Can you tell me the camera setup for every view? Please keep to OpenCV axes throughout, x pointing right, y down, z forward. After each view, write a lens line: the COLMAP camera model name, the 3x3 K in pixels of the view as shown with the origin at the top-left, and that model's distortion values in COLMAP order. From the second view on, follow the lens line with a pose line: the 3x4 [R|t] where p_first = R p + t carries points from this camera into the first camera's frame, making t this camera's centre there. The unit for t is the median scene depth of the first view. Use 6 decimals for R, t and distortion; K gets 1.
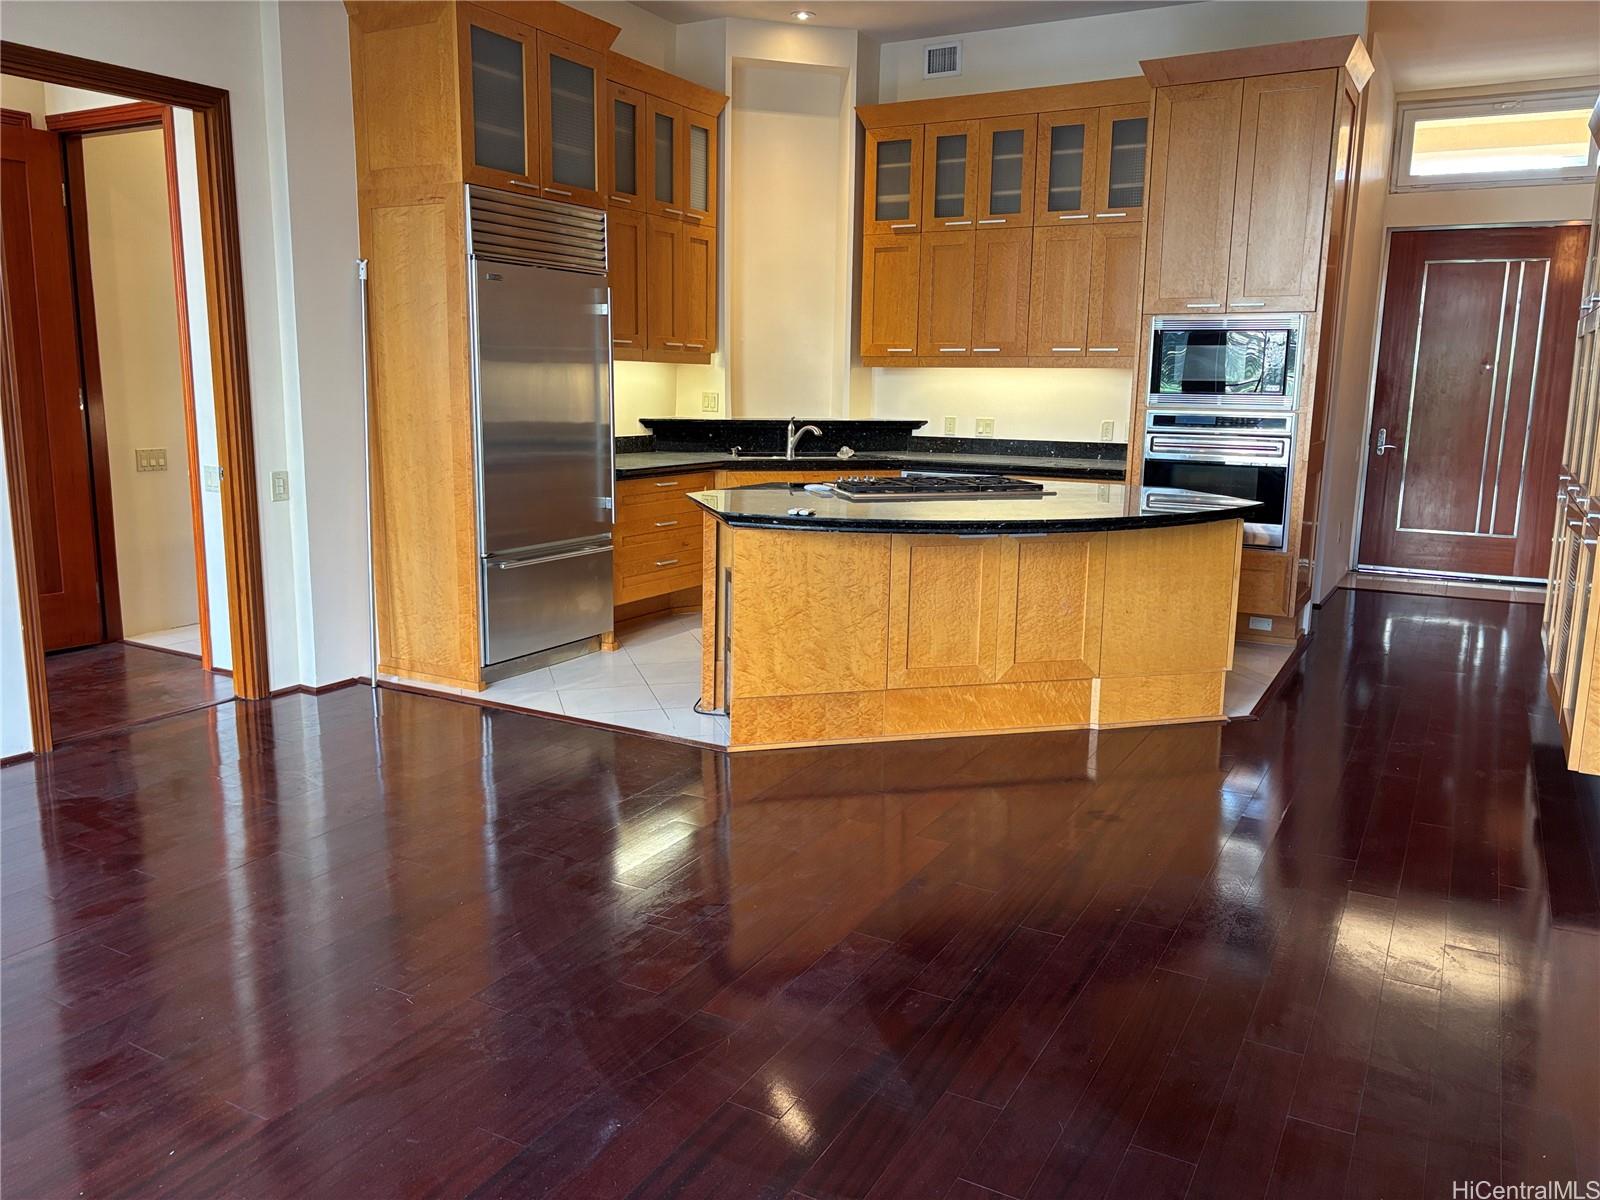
lens RADIAL K [[1204.2, 0, 785.0], [0, 1204.2, 591.4], [0, 0, 1]] dist [0.008729, 0.004529]
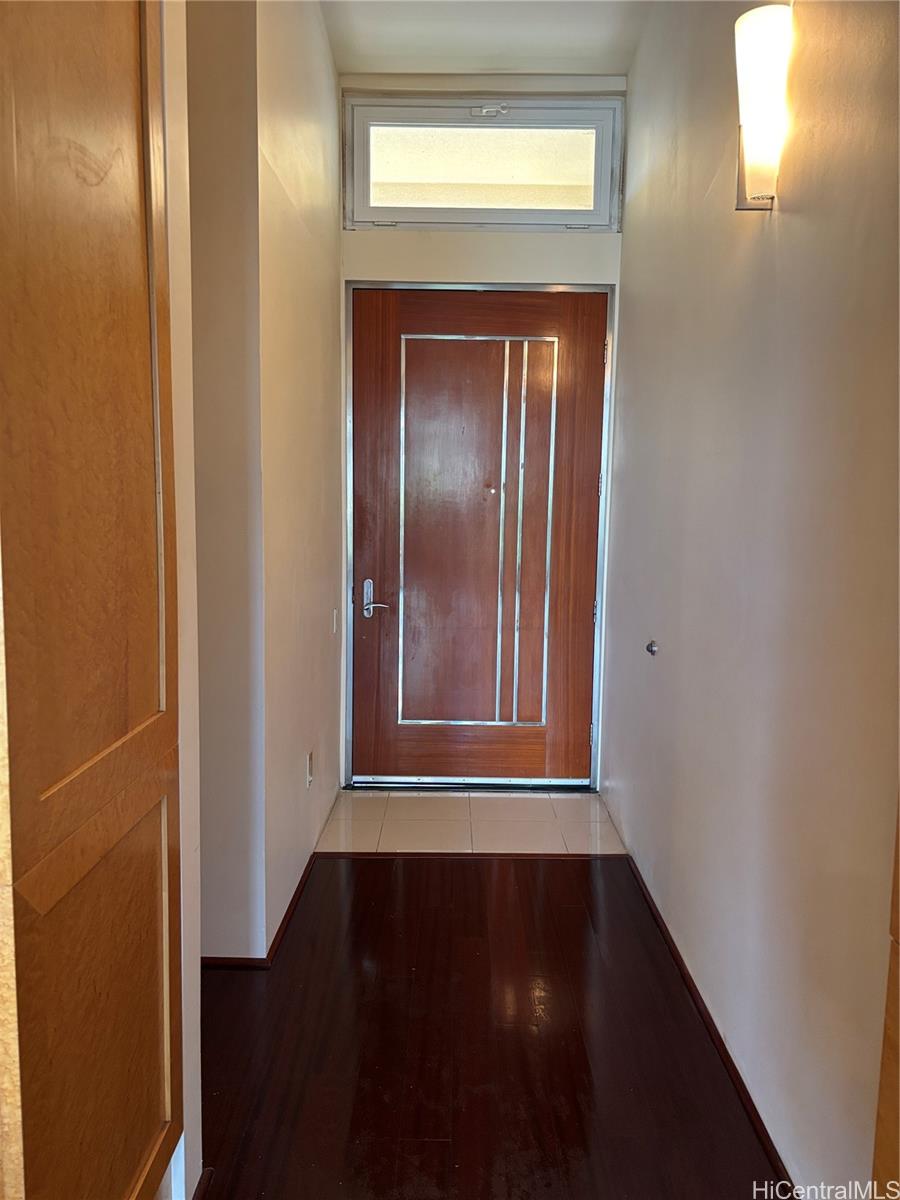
lens RADIAL K [[903.2, 0, 450.5], [0, 903.2, 603.8], [0, 0, 1]] dist [0.008729, 0.004529]
pose [[0.875299, -0.060937, 0.479728, 0.300372], [0.081671, 0.996407, -0.022446, -0.109586], [-0.476636, 0.058826, 0.877130, 0.548813]]
